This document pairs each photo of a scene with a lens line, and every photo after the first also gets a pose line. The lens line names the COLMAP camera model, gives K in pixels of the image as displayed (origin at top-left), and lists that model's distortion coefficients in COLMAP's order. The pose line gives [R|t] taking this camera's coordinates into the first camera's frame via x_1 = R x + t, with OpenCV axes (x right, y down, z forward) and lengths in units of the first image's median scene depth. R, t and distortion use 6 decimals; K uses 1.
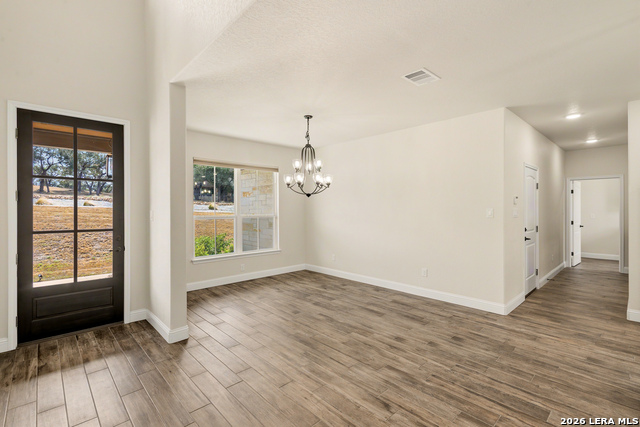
lens RADIAL K [[299.2, 0, 319.9], [0, 299.2, 209.6], [0, 0, 1]] dist [0.002717, -0.001729]
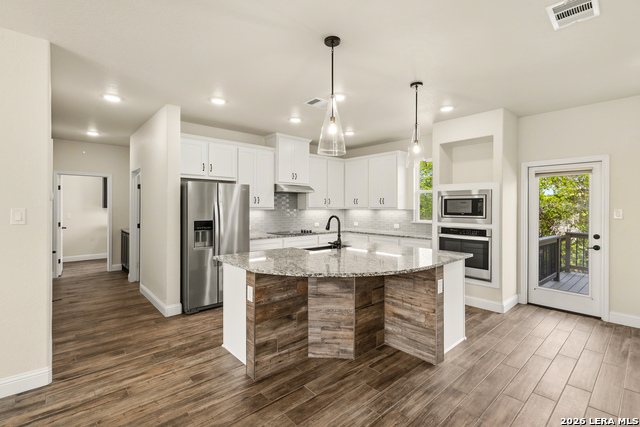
lens RADIAL K [[299.2, 0, 324.5], [0, 299.2, 203.0], [0, 0, 1]] dist [0.002717, -0.001729]
pose [[0.013381, 0.006729, 0.999888, 0.011592], [0.004533, 0.999967, -0.006790, -0.012374], [-0.999900, 0.004624, 0.013350, 0.486902]]
